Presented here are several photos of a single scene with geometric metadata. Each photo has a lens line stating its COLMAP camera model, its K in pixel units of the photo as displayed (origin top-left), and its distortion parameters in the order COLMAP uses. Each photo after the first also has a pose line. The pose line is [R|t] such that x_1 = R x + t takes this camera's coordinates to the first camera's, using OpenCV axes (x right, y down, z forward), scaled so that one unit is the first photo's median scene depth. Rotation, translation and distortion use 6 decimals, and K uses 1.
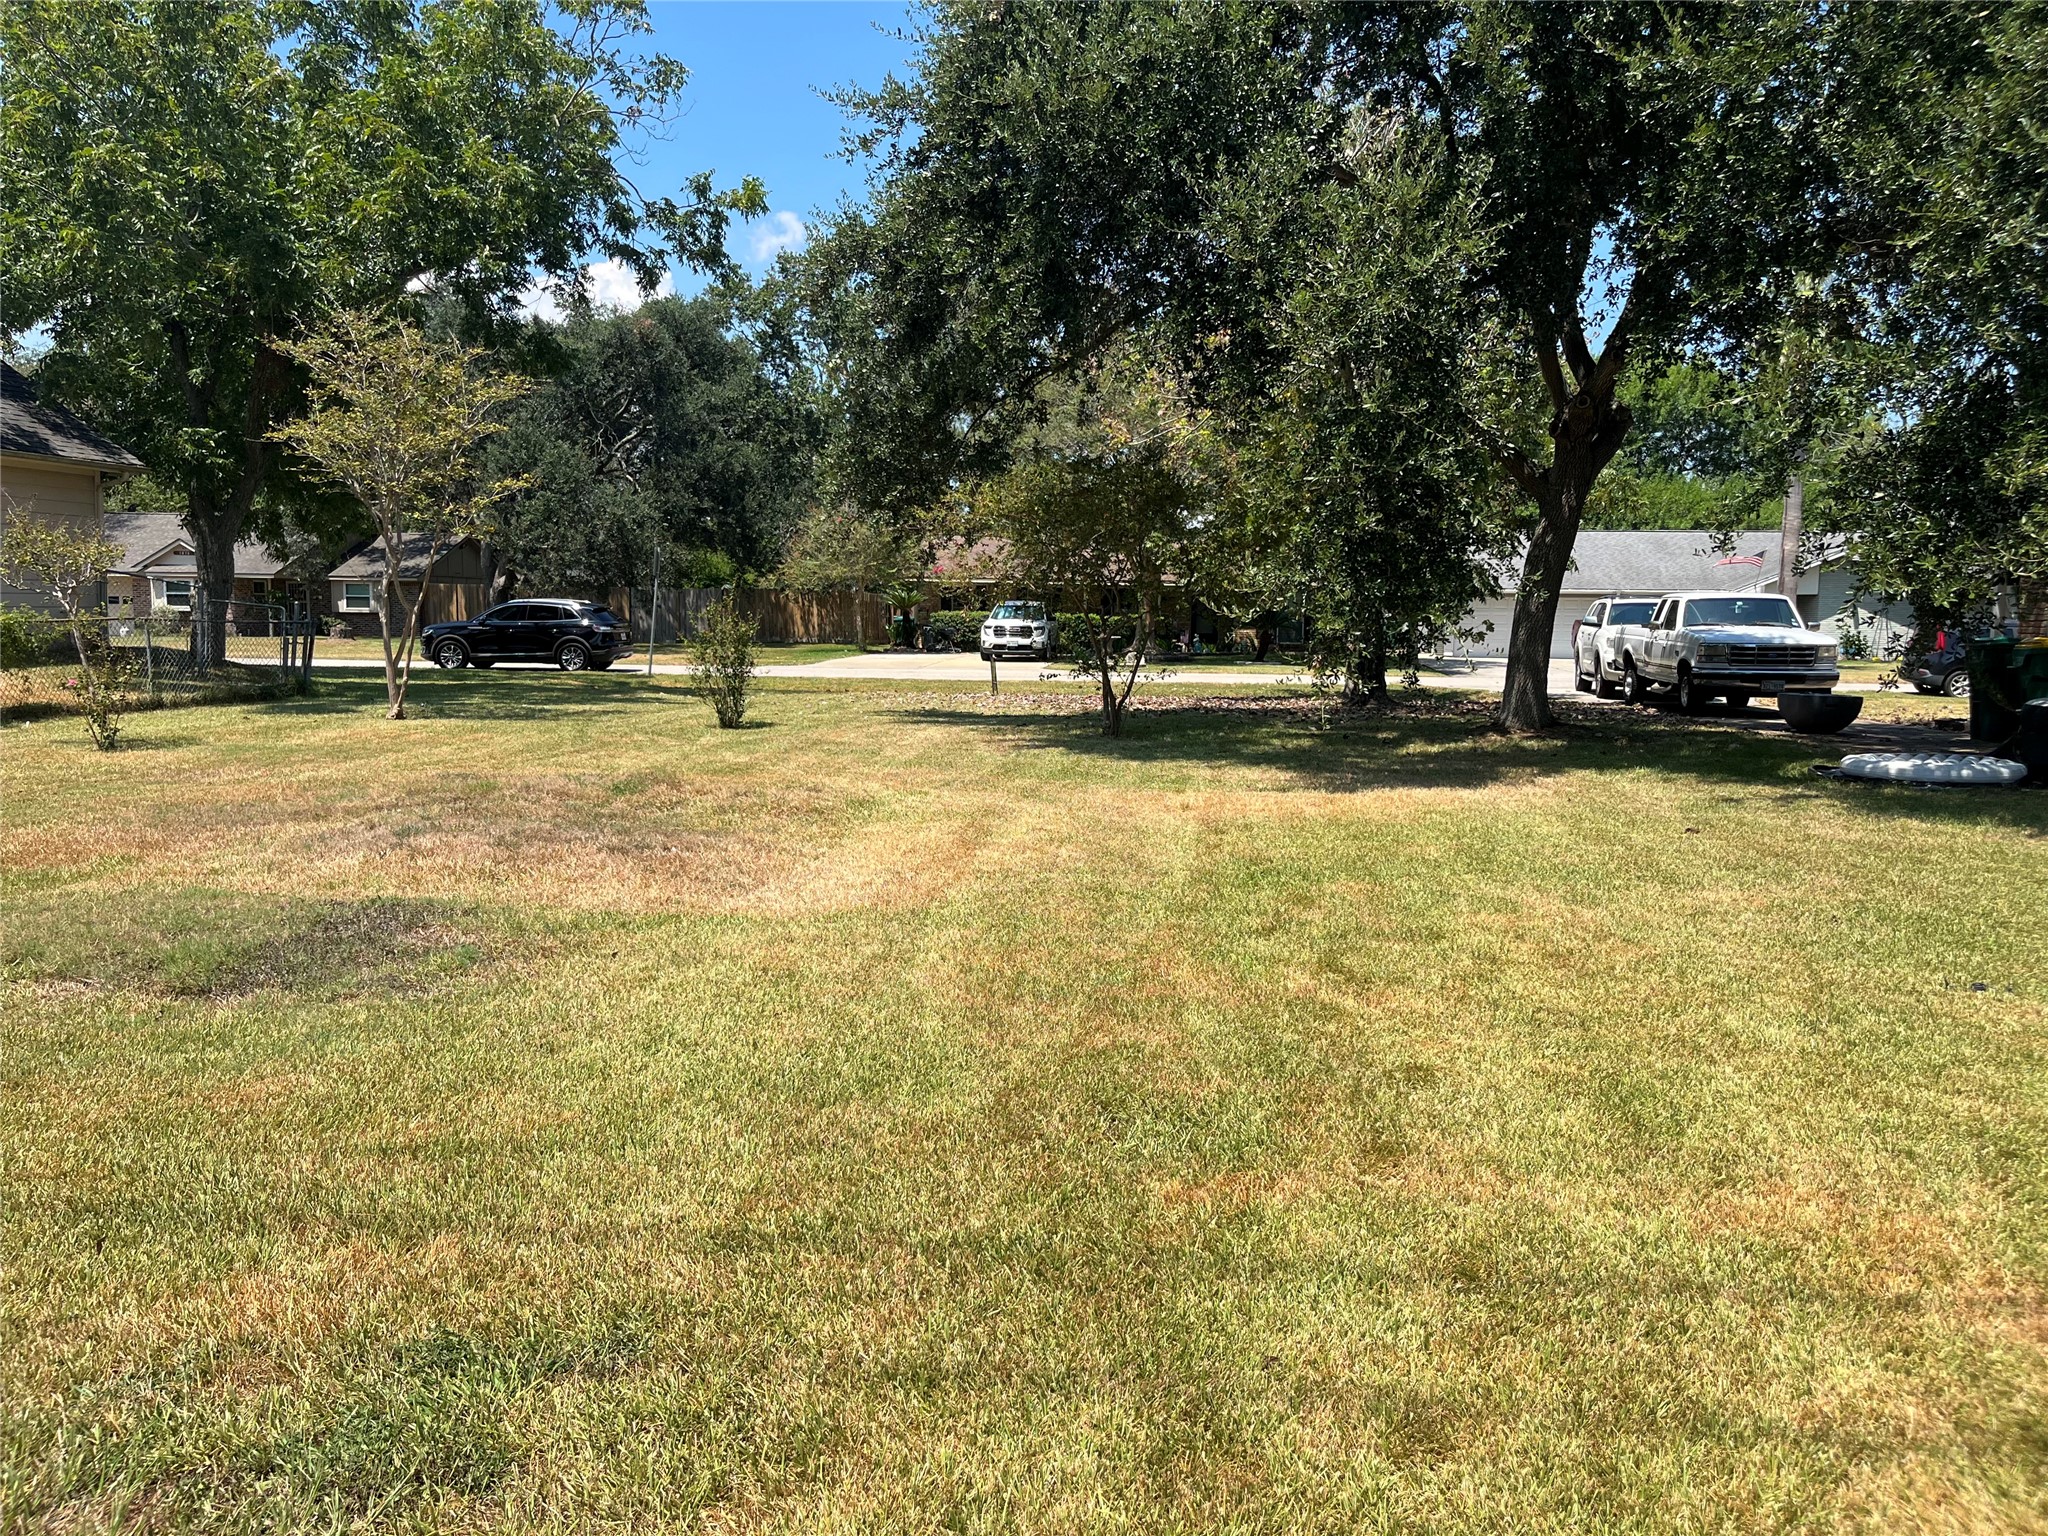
lens RADIAL K [[1529.2, 0, 1037.3], [0, 1529.2, 771.1], [0, 0, 1]] dist [0.035015, -0.042701]
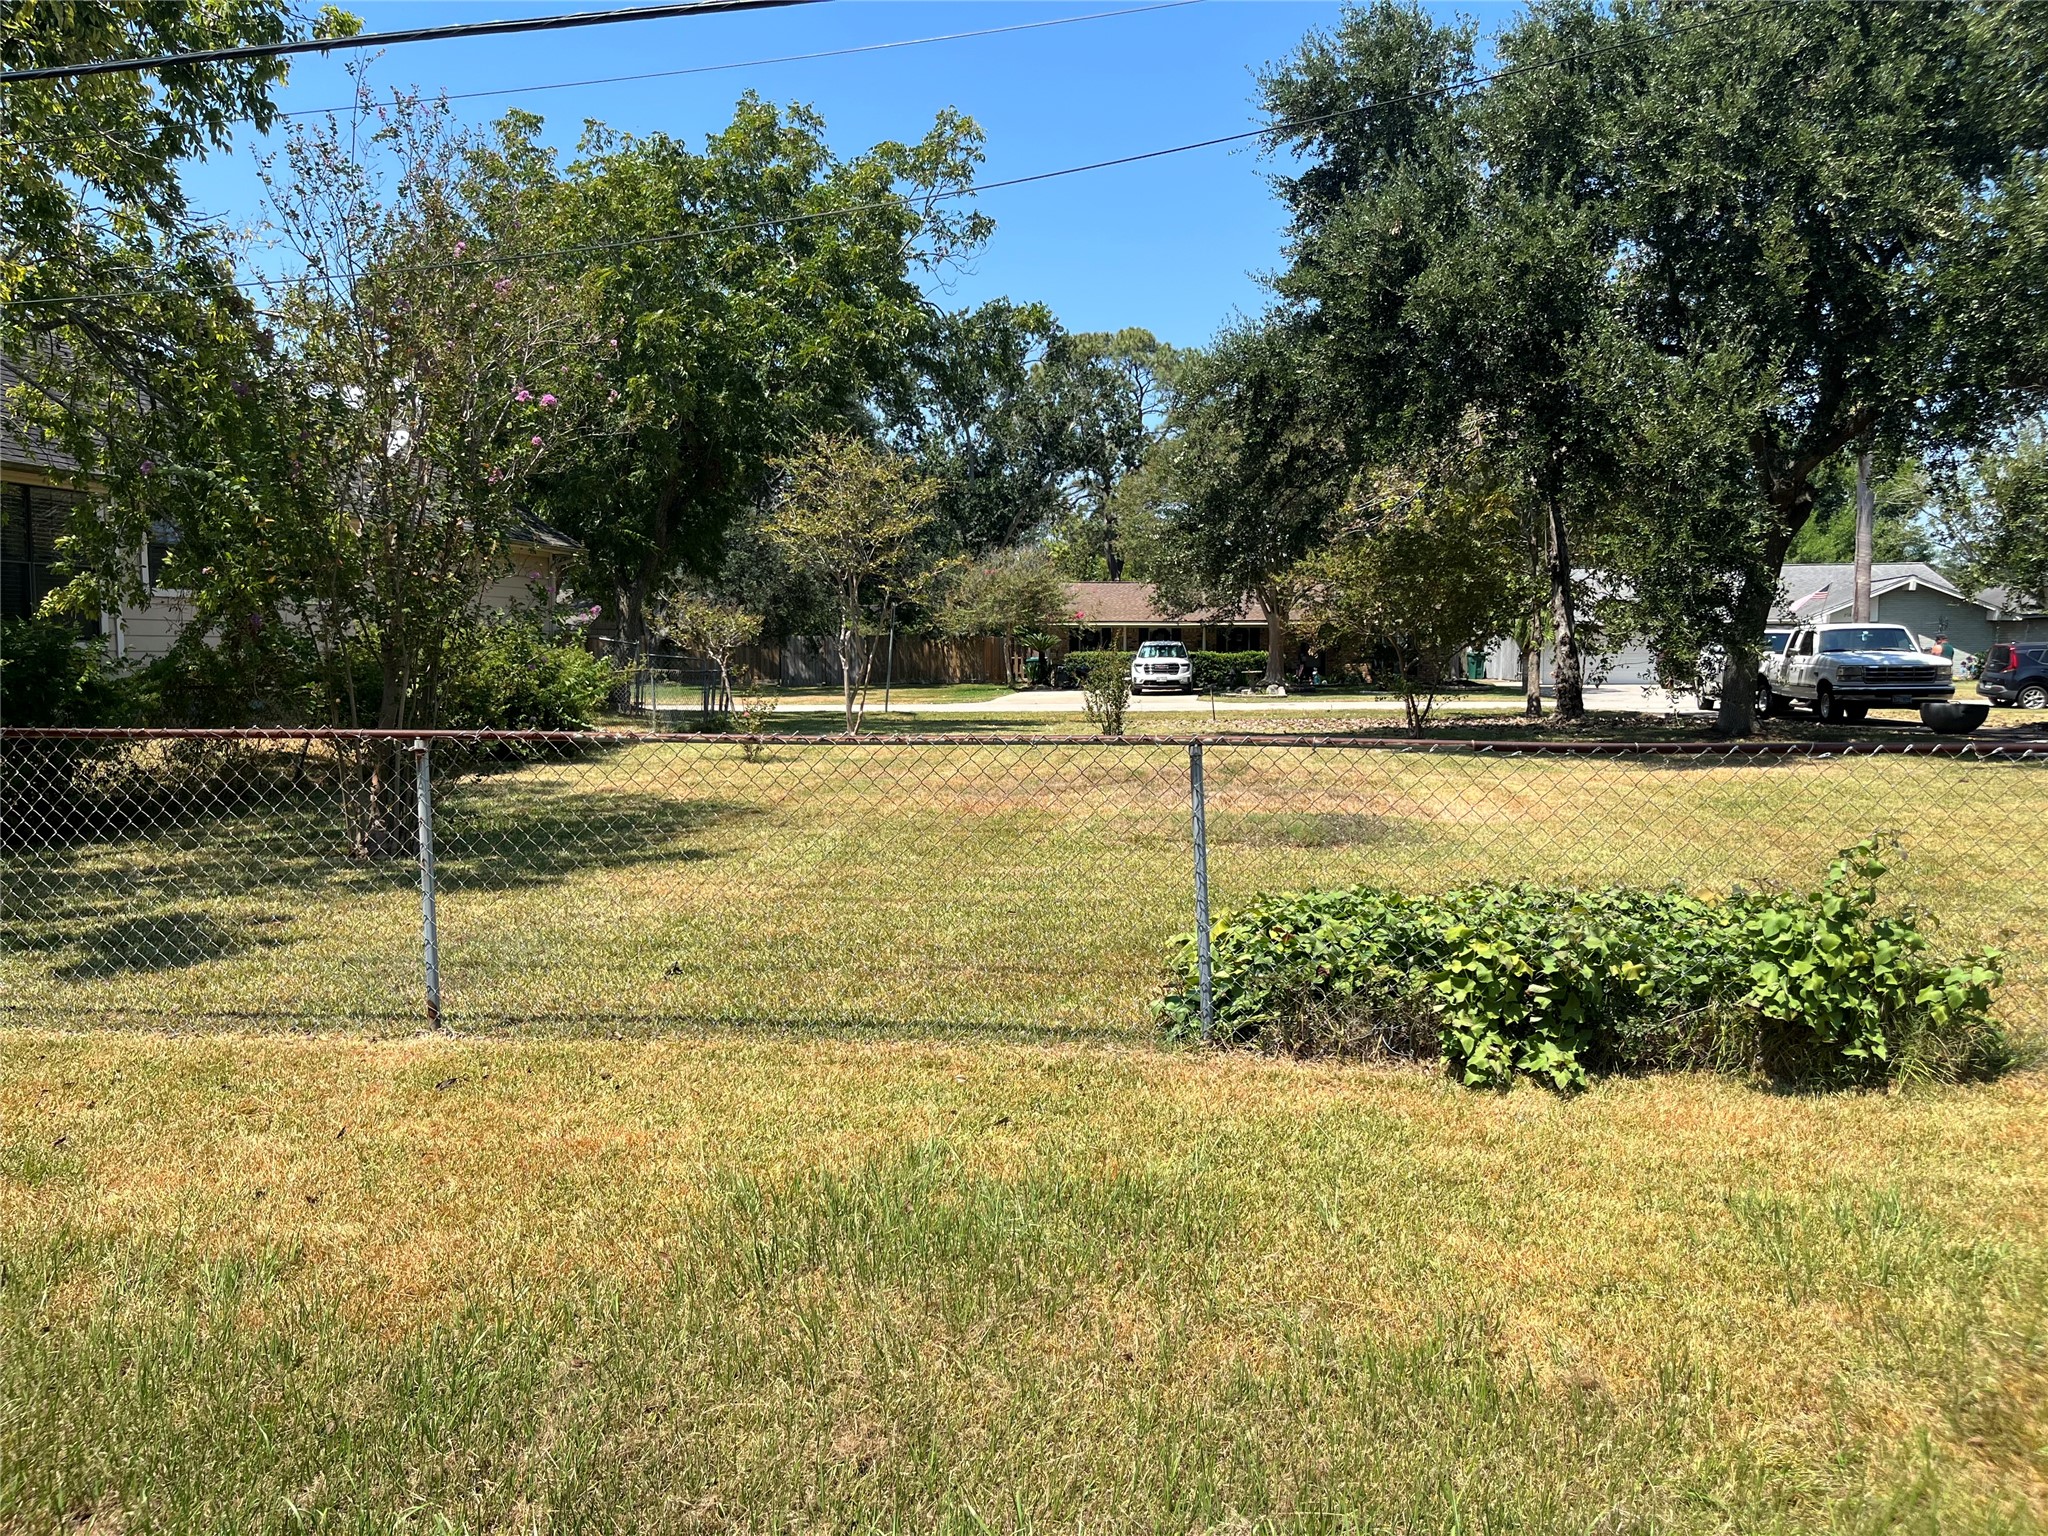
lens RADIAL K [[1529.2, 0, 1014.3], [0, 1529.2, 764.1], [0, 0, 1]] dist [0.035015, -0.042701]
pose [[0.999750, -0.019415, -0.011074, -0.174572], [0.019082, 0.999385, -0.029416, 0.015141], [0.011638, 0.029197, 0.999506, -0.189005]]
